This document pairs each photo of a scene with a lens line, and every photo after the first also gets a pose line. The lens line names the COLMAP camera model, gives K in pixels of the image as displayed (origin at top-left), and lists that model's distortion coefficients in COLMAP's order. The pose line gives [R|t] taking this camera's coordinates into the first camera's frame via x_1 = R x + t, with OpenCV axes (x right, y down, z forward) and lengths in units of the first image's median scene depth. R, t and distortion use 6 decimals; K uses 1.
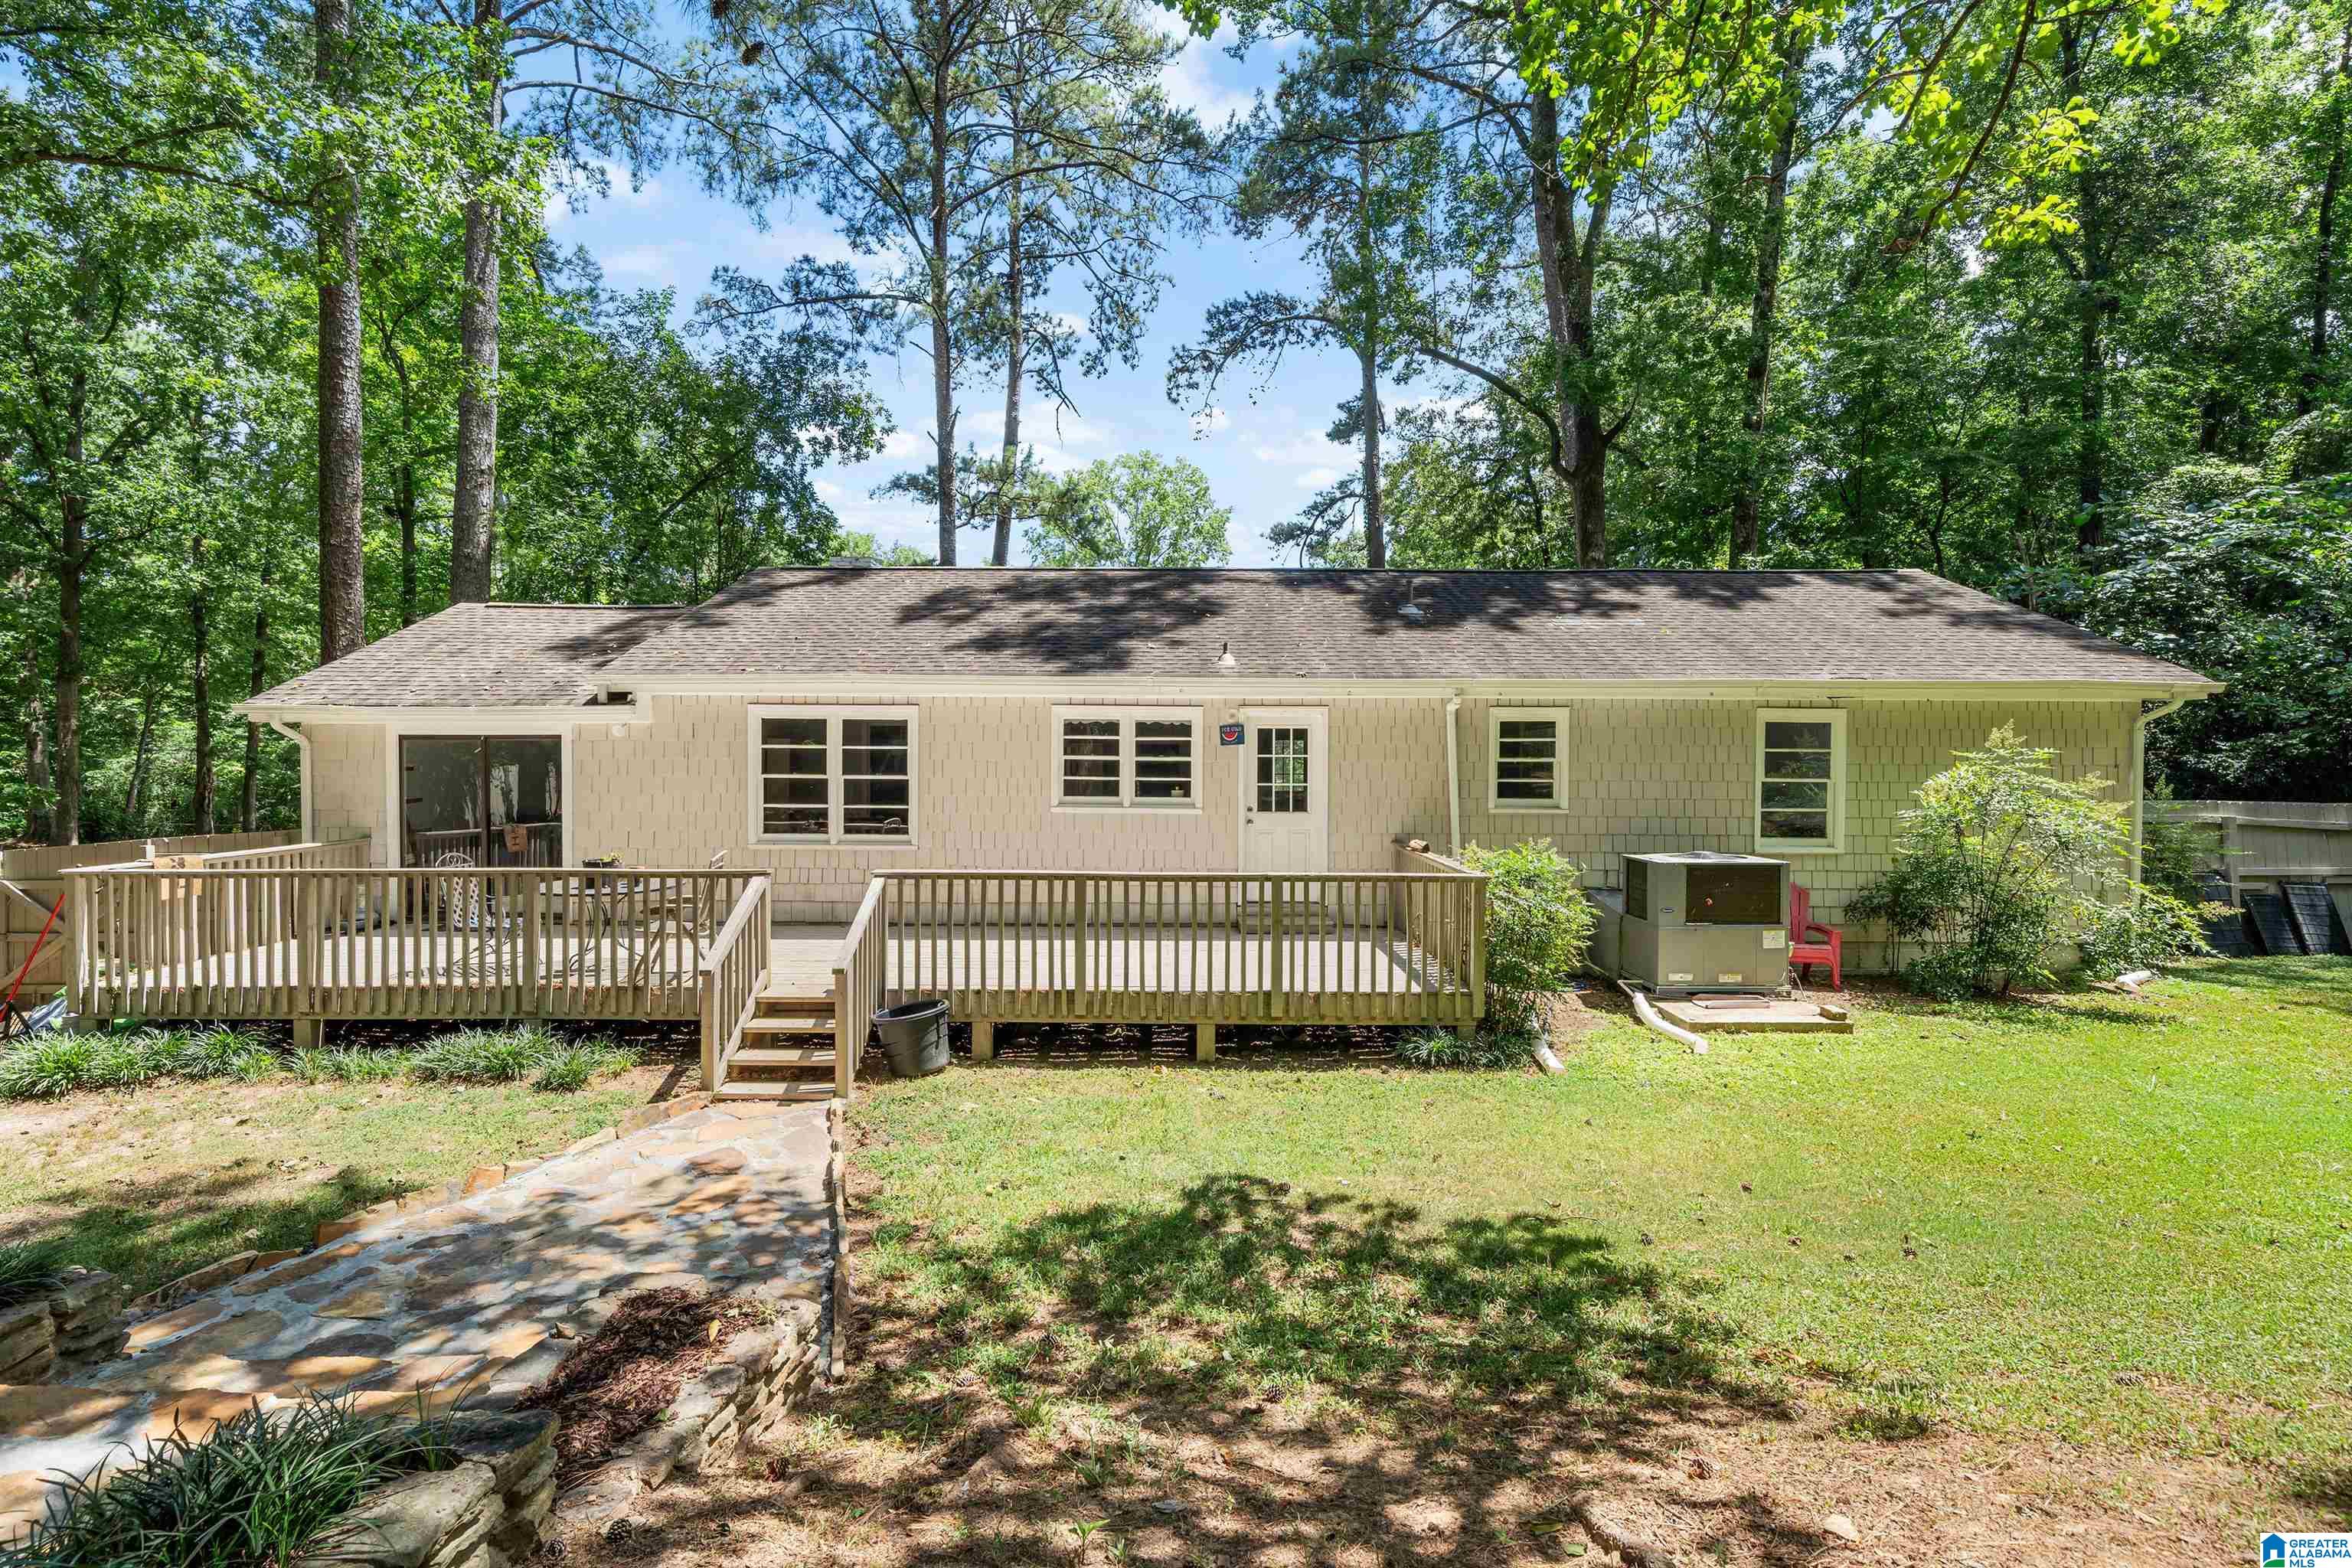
lens RADIAL K [[1111.6, 0, 1176.0], [0, 1111.6, 784.0], [0, 0, 1]] dist [0.003498, 0.000261]
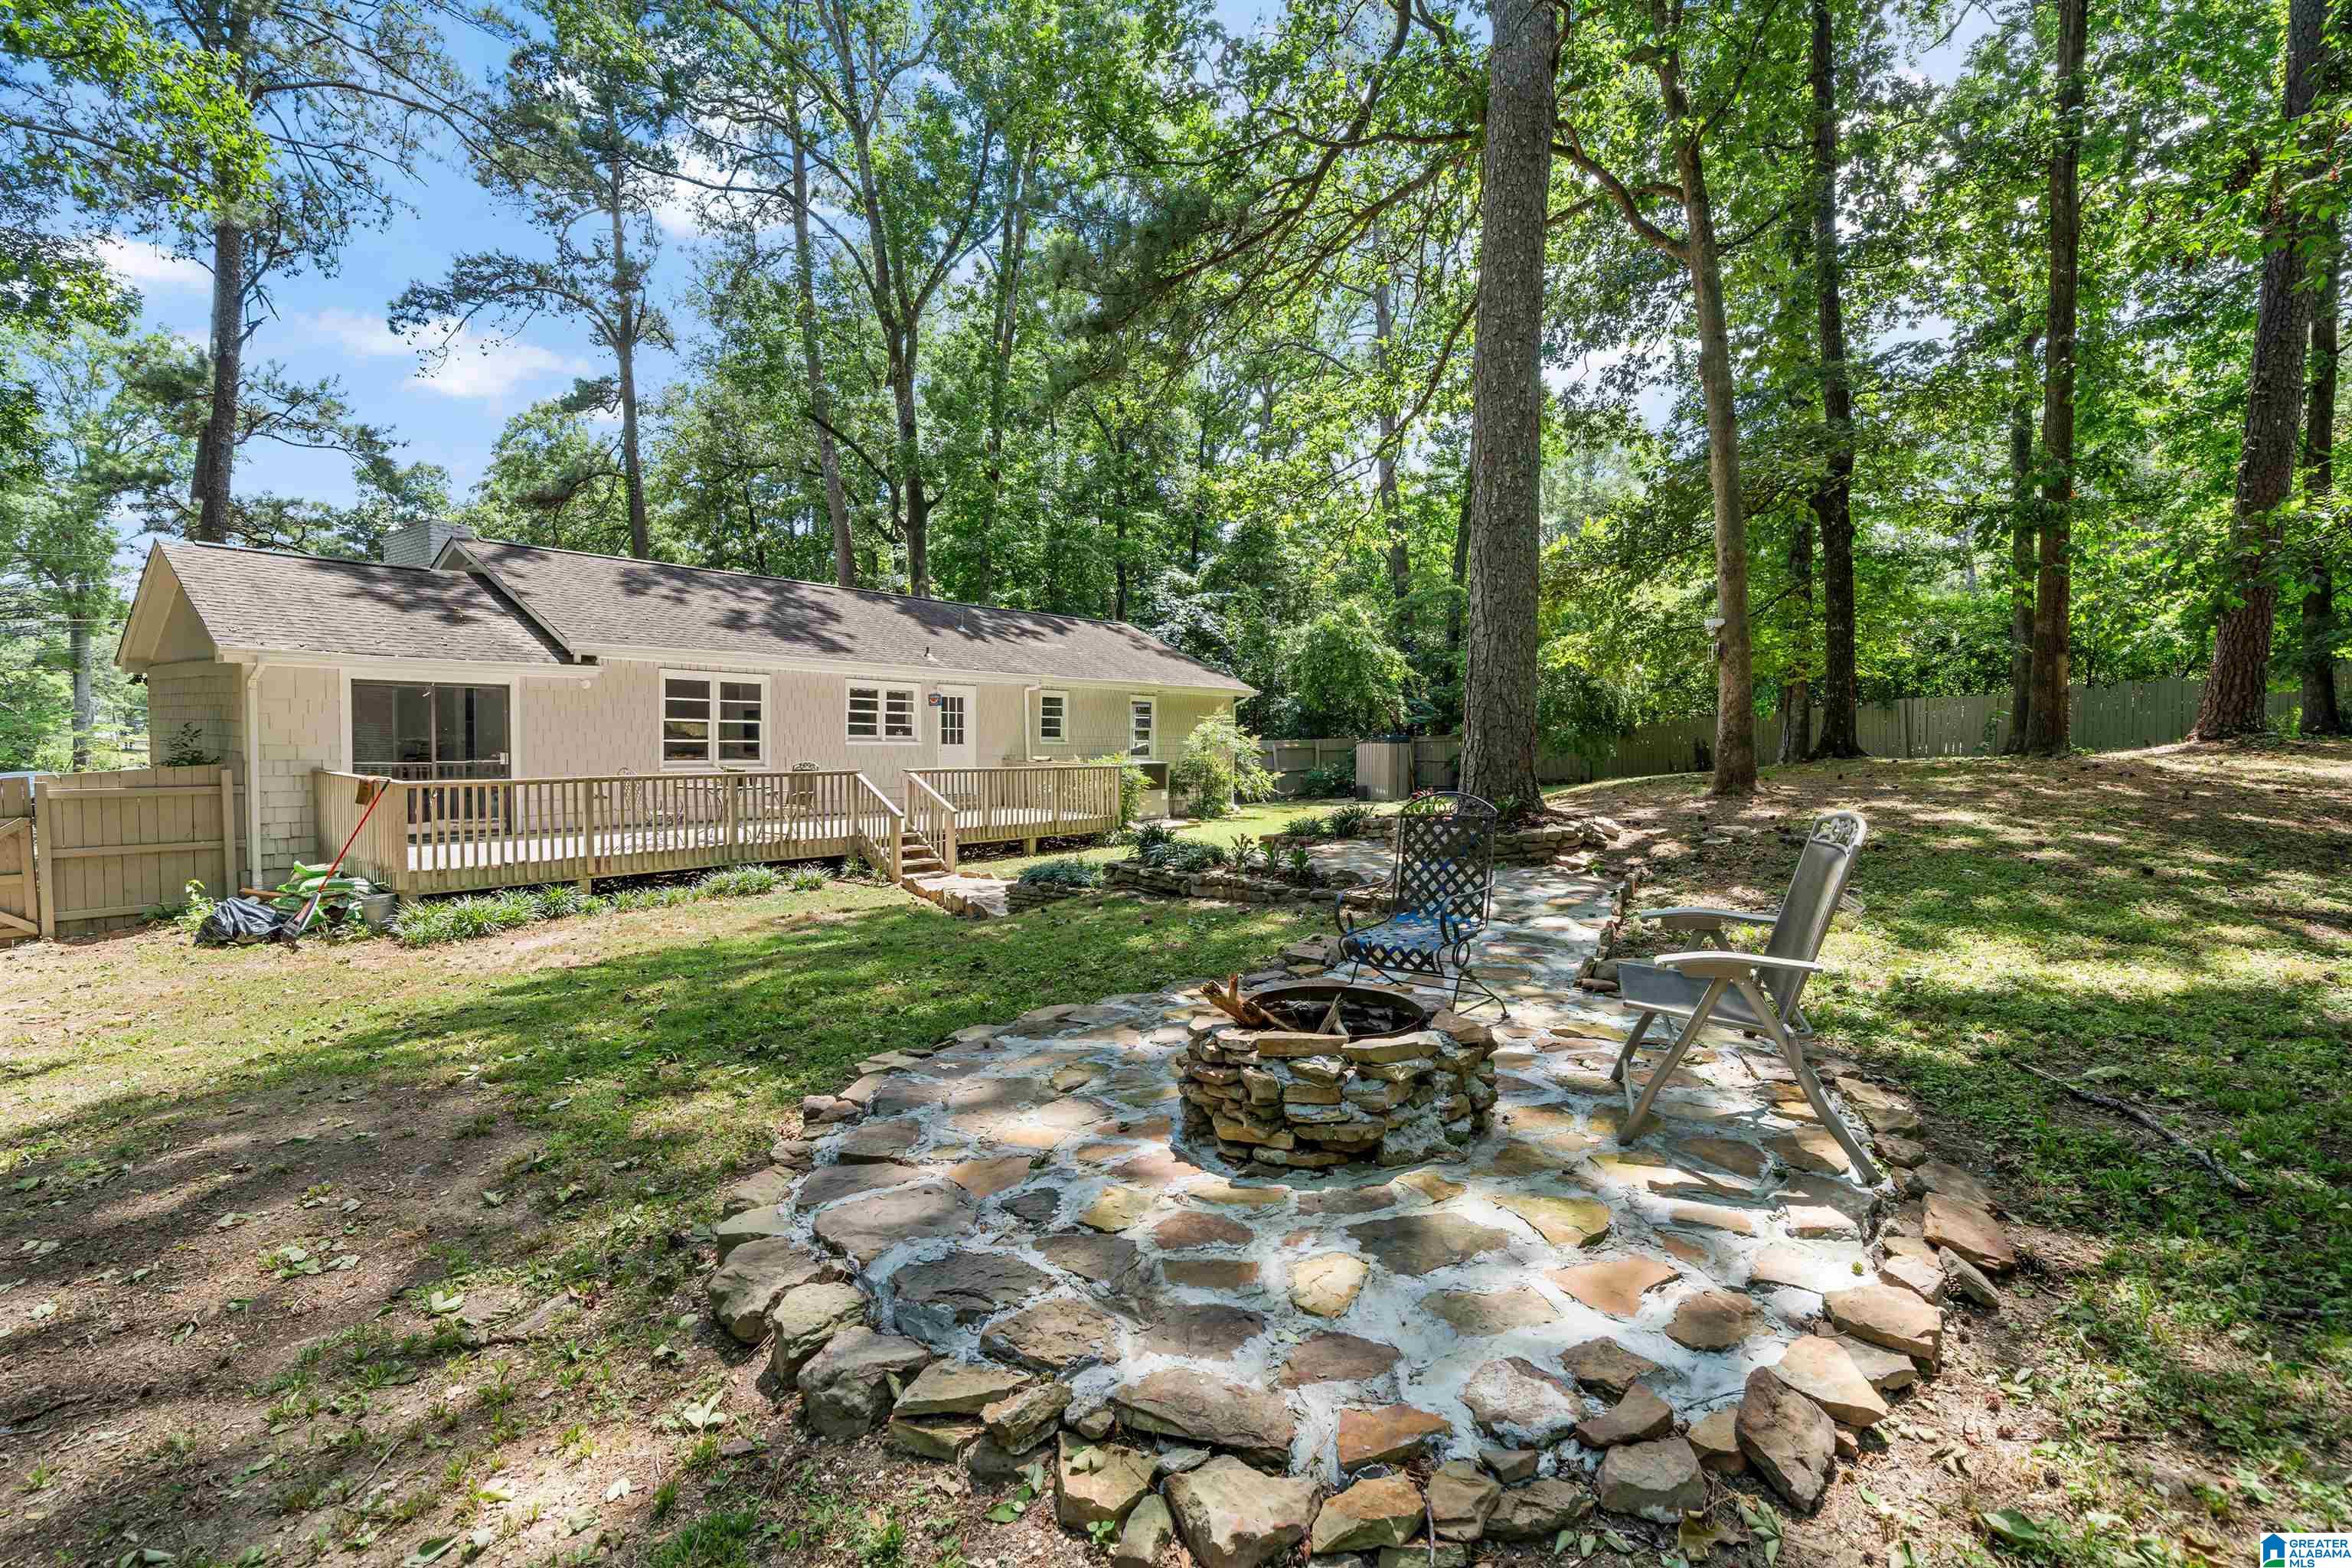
lens RADIAL K [[1111.6, 0, 1176.0], [0, 1111.6, 784.0], [0, 0, 1]] dist [0.003498, 0.000261]
pose [[0.617592, -0.031084, 0.785884, -1.098343], [-0.000831, 0.999192, 0.040173, 0.017680], [-0.786498, -0.025464, 0.617067, -0.398864]]
